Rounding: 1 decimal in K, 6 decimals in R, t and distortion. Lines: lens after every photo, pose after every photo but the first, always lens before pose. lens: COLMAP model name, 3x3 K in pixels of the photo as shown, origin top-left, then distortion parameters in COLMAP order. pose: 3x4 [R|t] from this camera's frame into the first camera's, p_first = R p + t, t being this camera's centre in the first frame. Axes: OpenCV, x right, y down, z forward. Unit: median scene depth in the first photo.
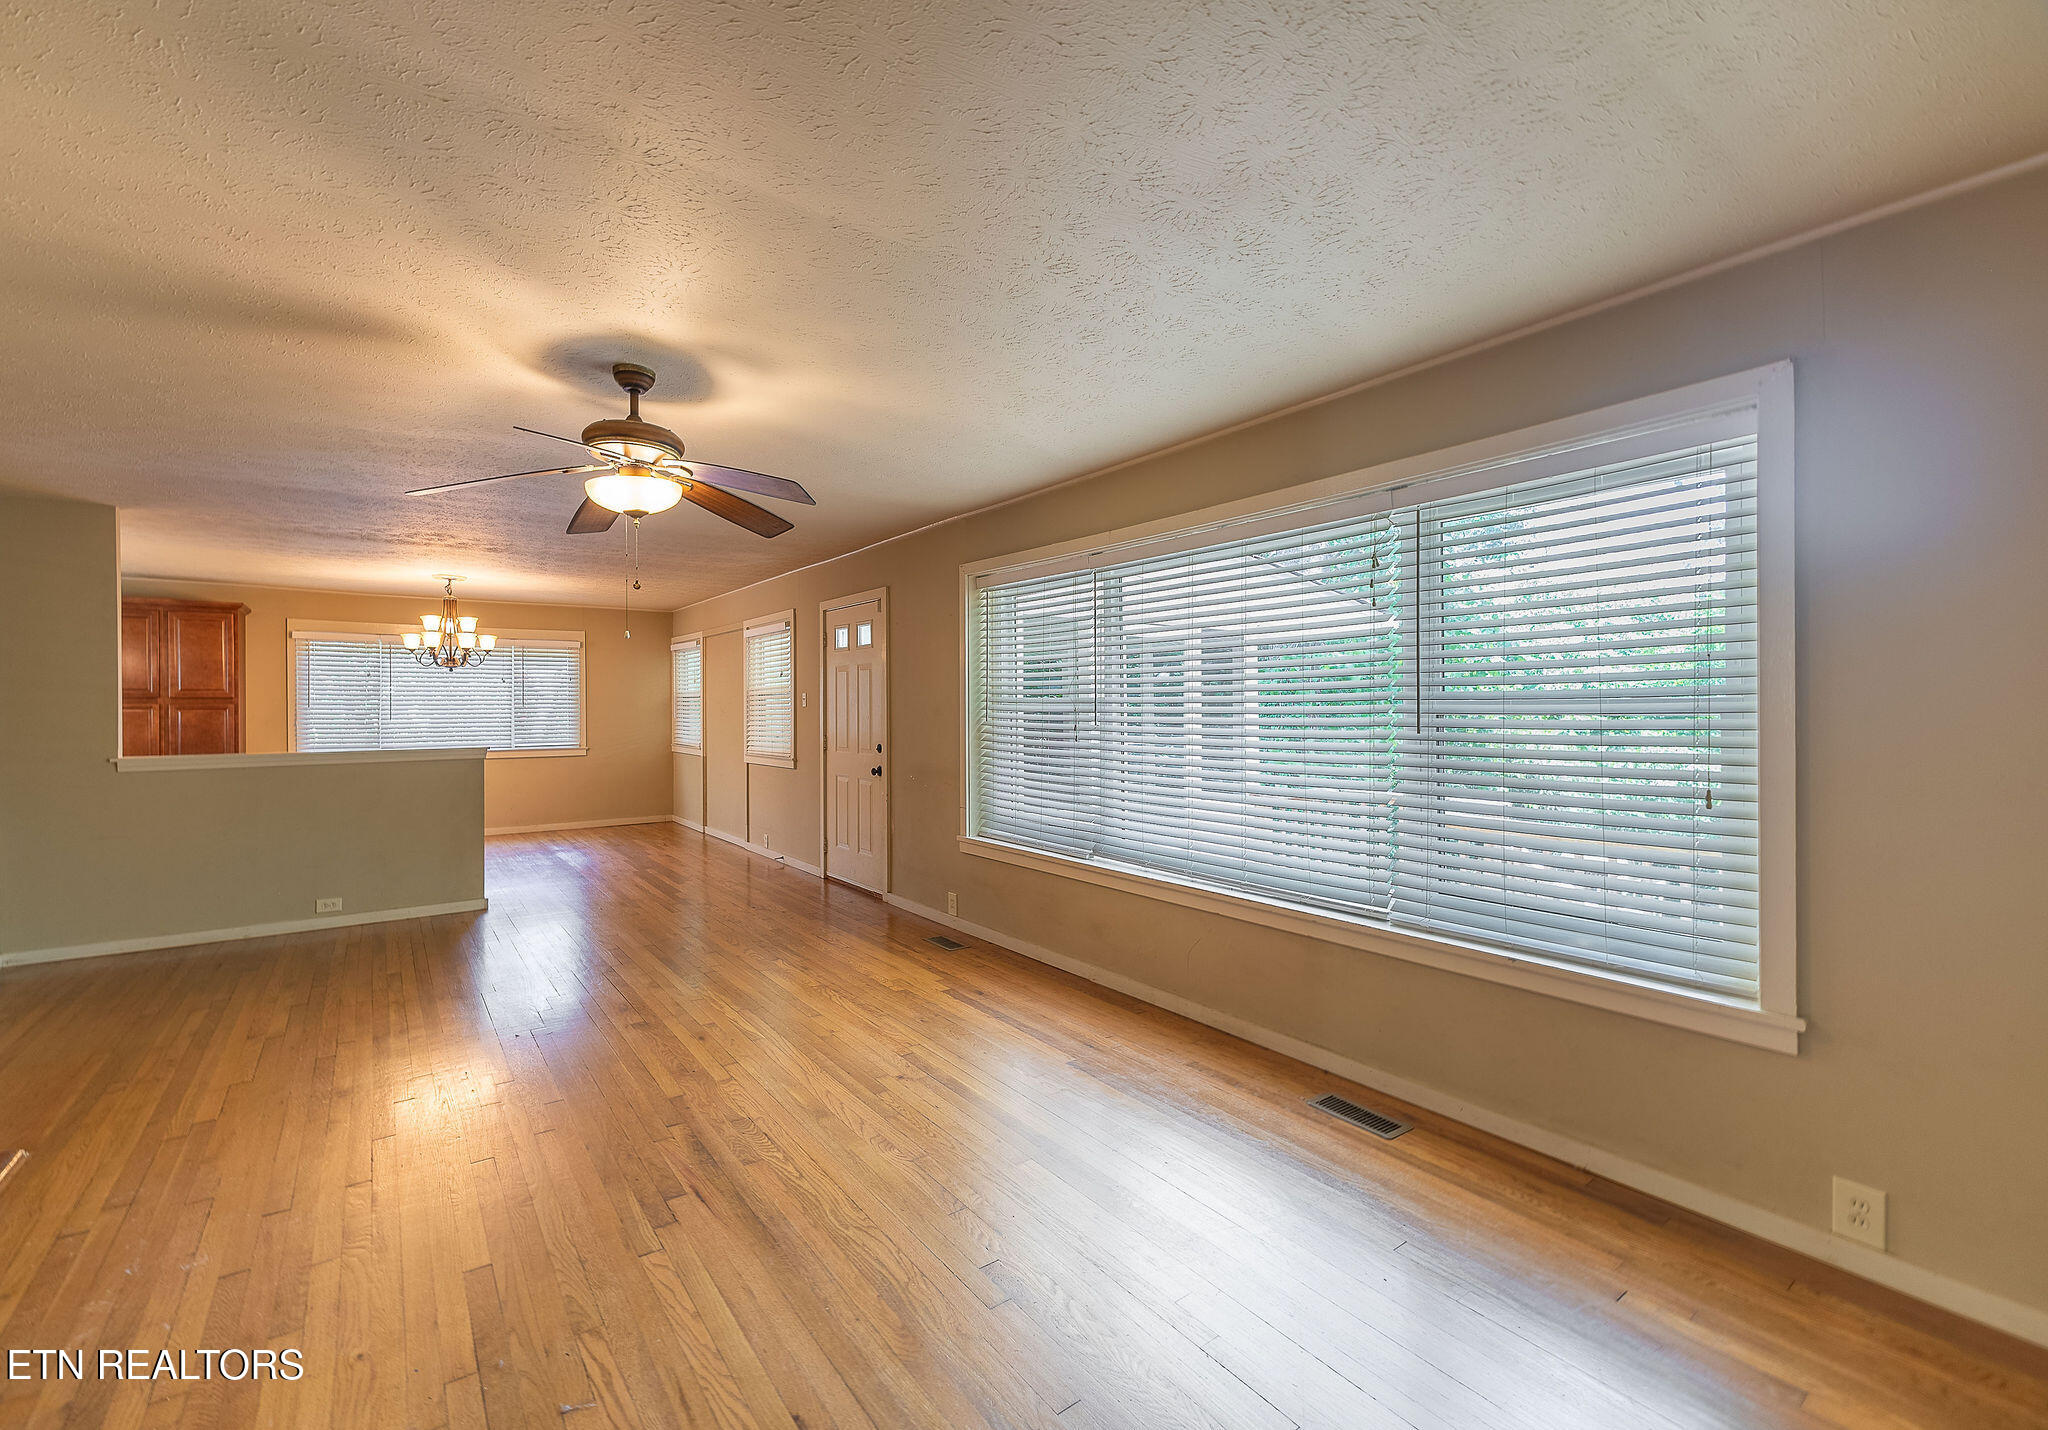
lens RADIAL K [[891.8, 0, 1016.8], [0, 891.8, 708.3], [0, 0, 1]] dist [-0.001603, -0.000034]
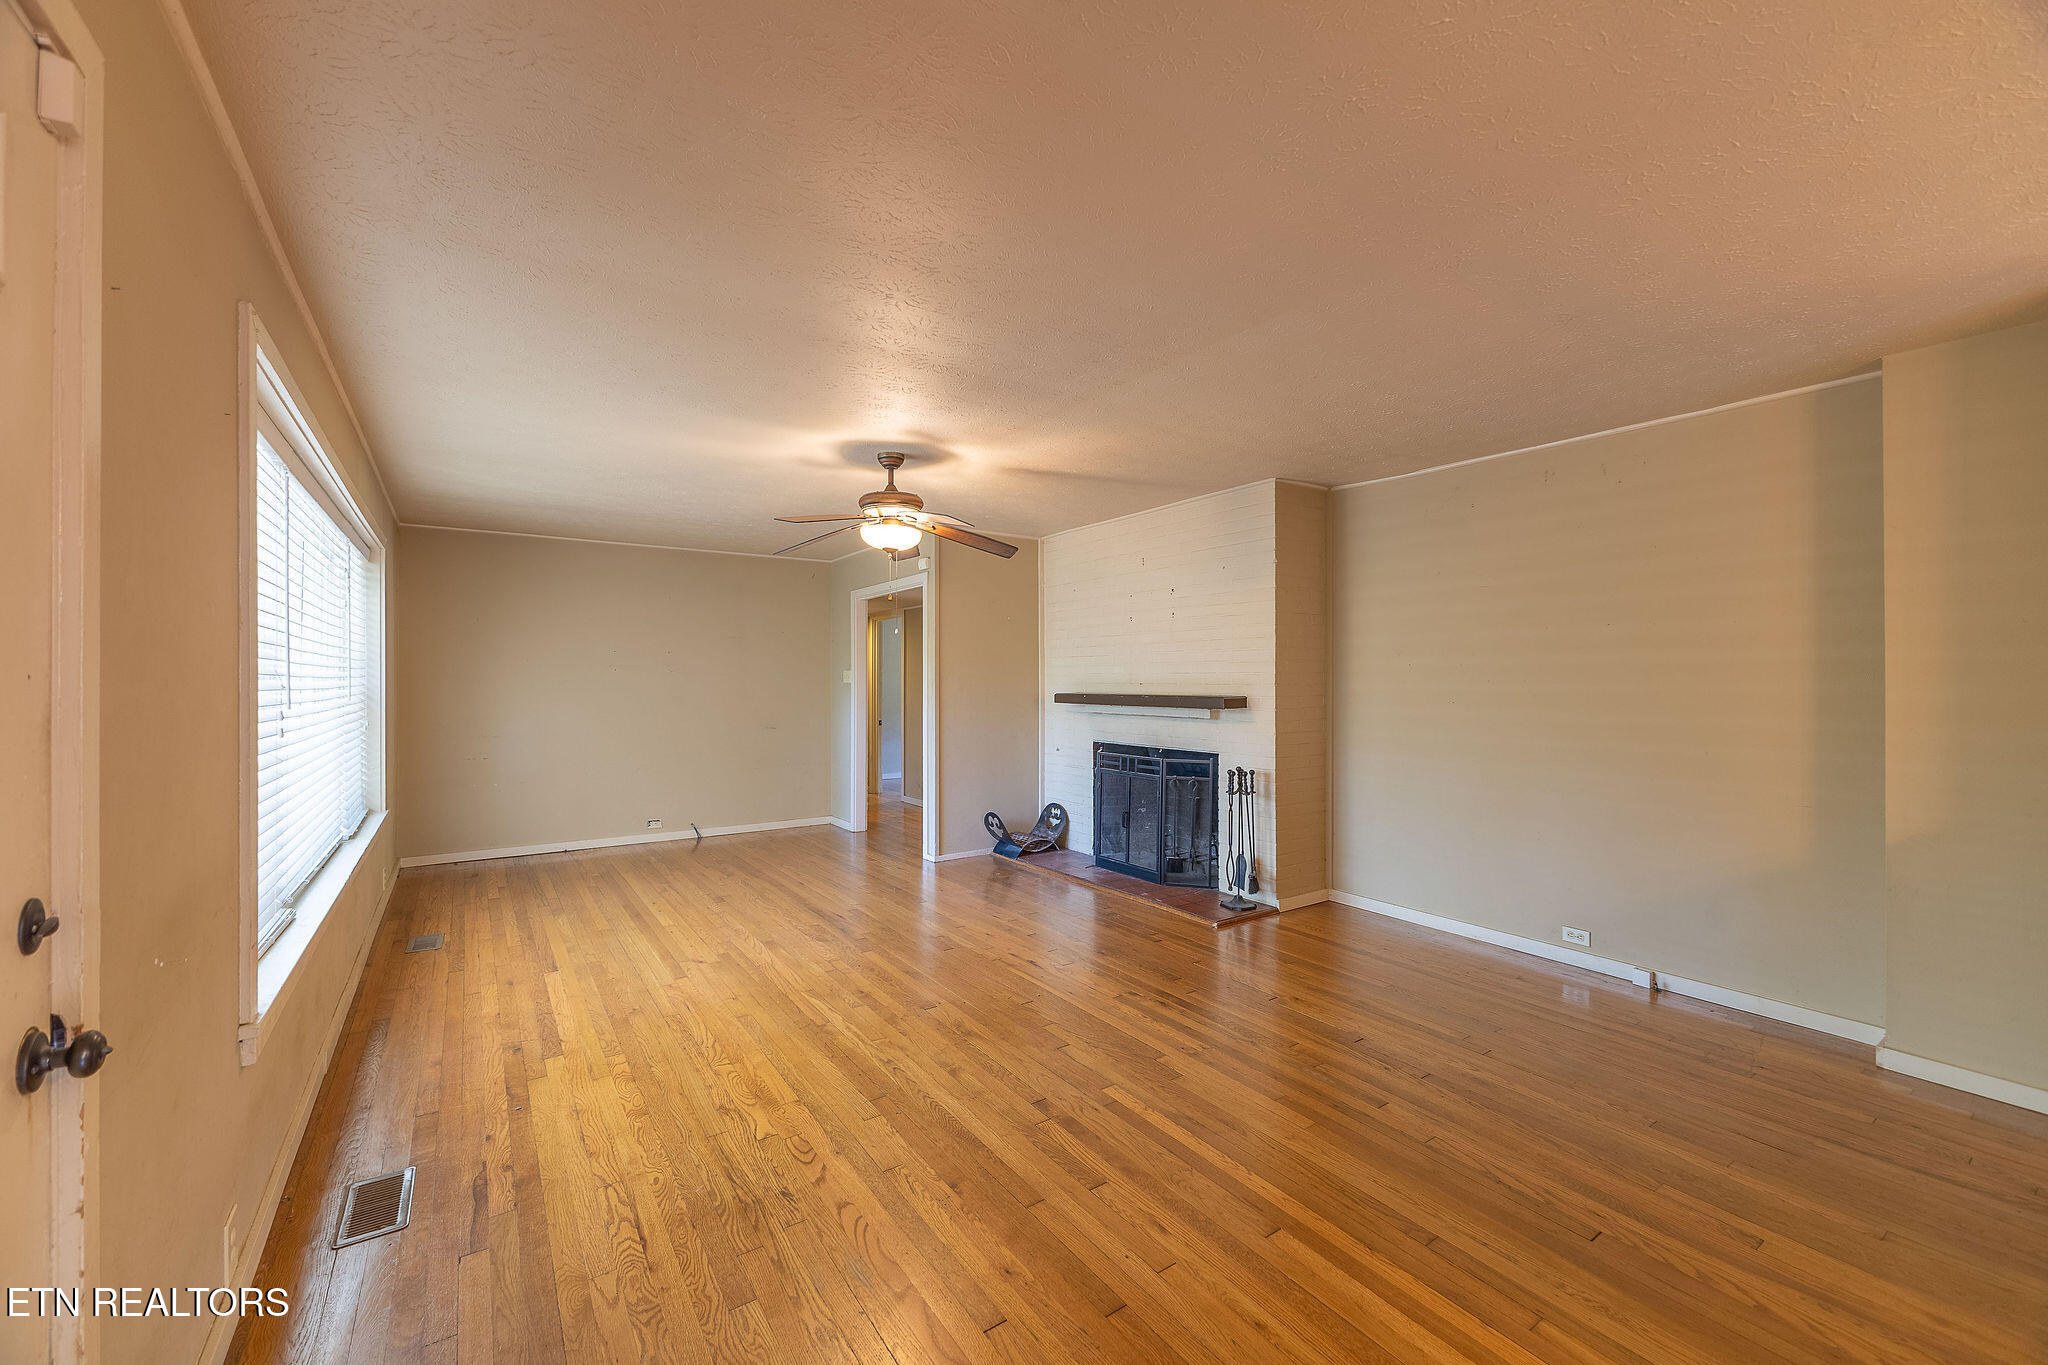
lens RADIAL K [[805.8, 0, 1029.7], [0, 805.8, 676.6], [0, 0, 1]] dist [0.012117, -0.001627]
pose [[-0.999495, 0.005739, 0.031244, -0.577222], [0.005527, 0.999961, -0.006865, 0.003434], [-0.031283, -0.006689, -0.999488, 1.924104]]
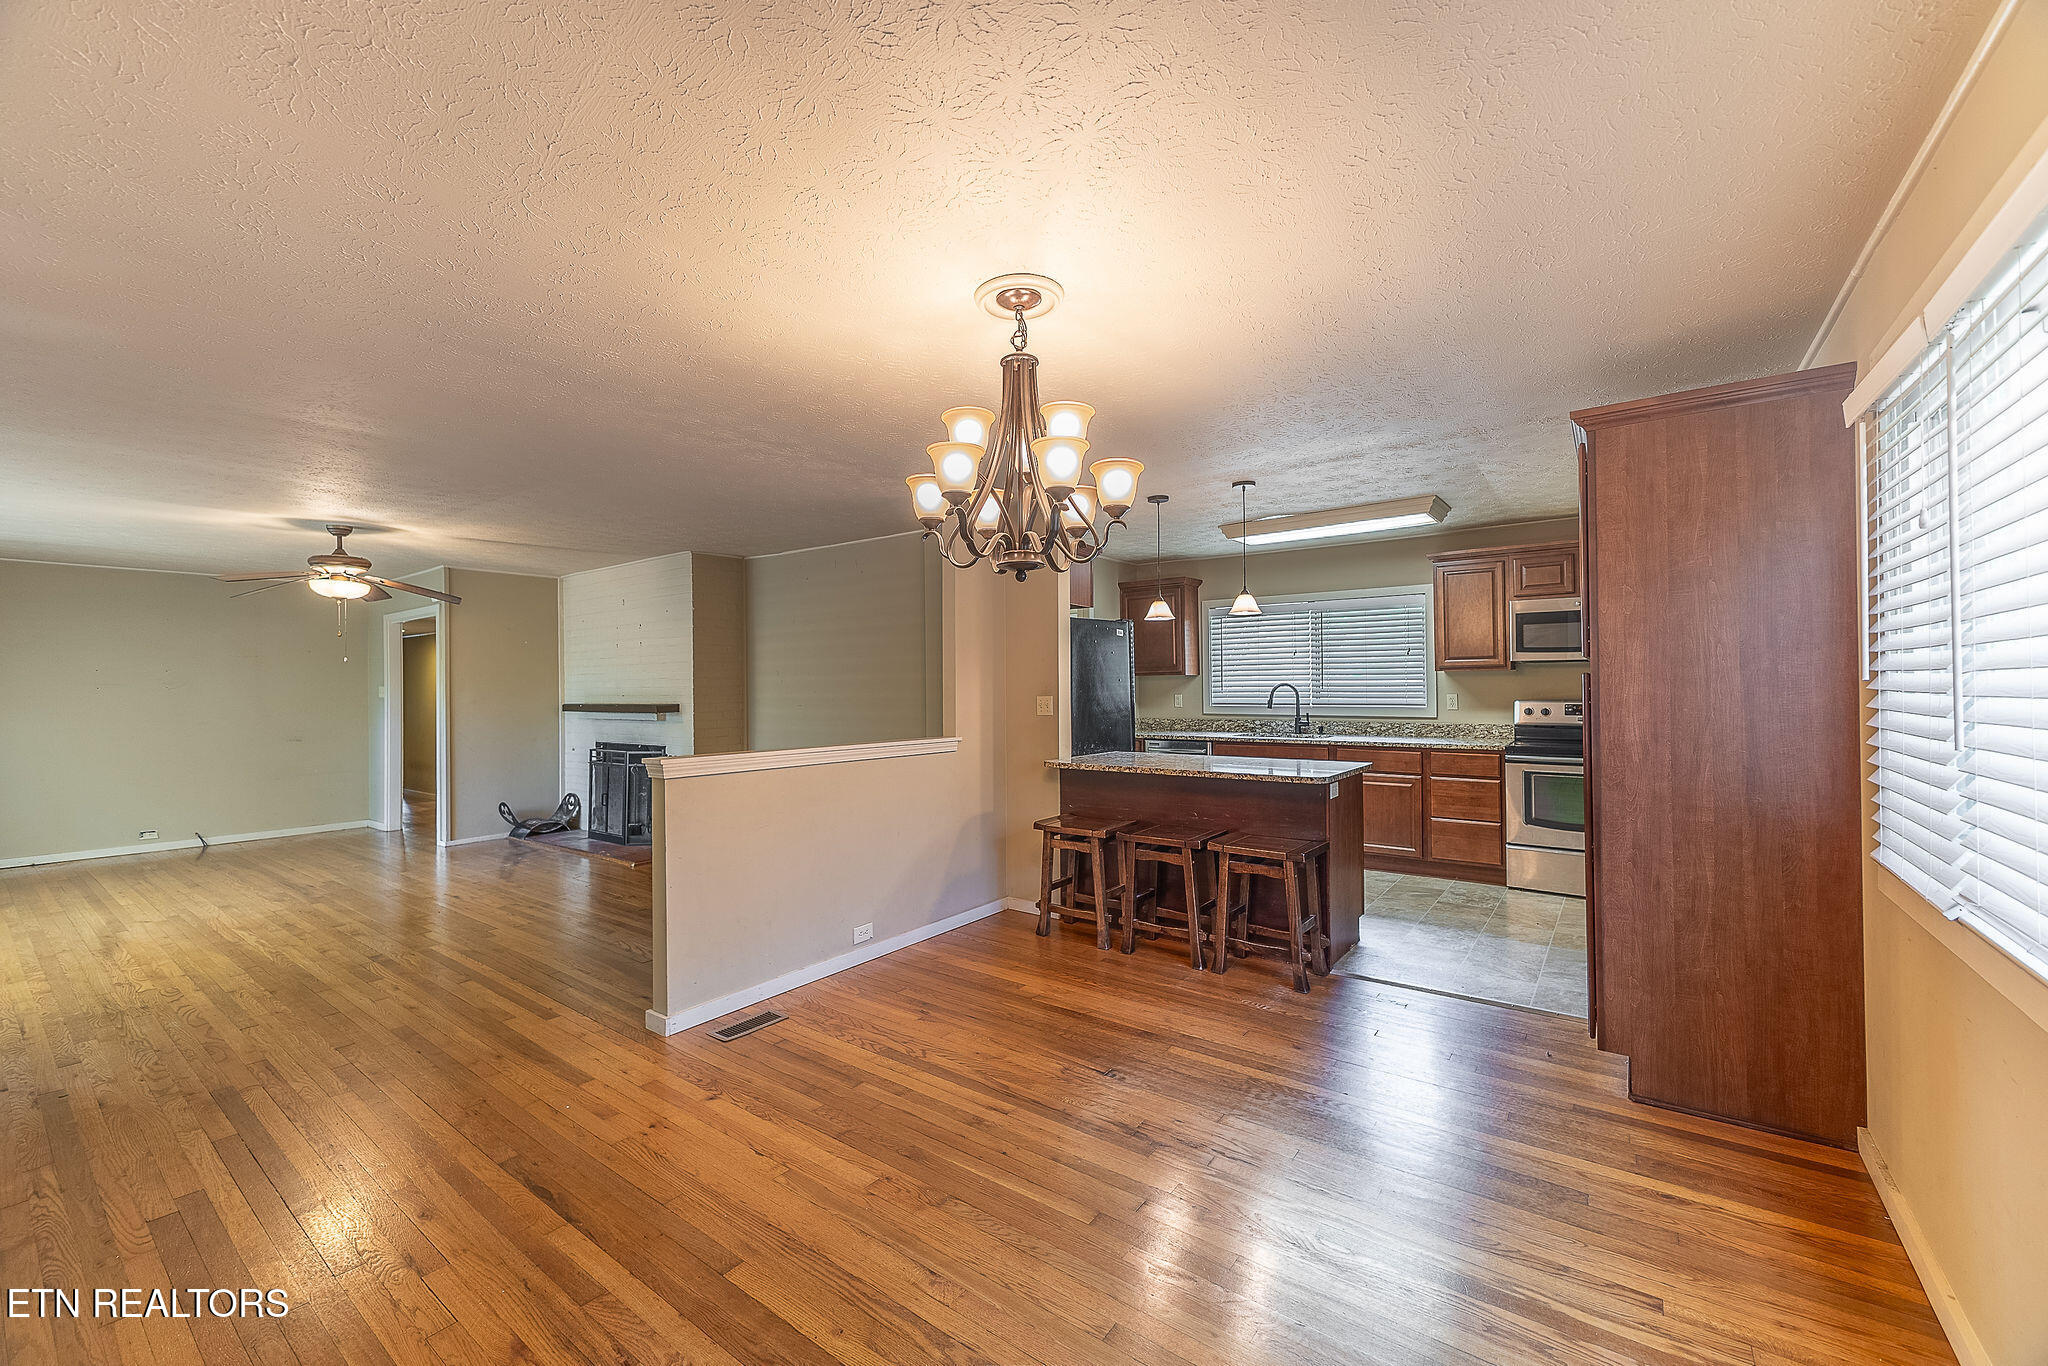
lens RADIAL K [[805.8, 0, 1028.0], [0, 805.8, 684.4], [0, 0, 1]] dist [0.012117, -0.001627]
pose [[-0.957334, 0.018816, -0.288371, -1.127915], [0.019935, 0.999801, -0.000941, 0.002191], [0.288296, -0.006649, -0.957518, 2.599253]]
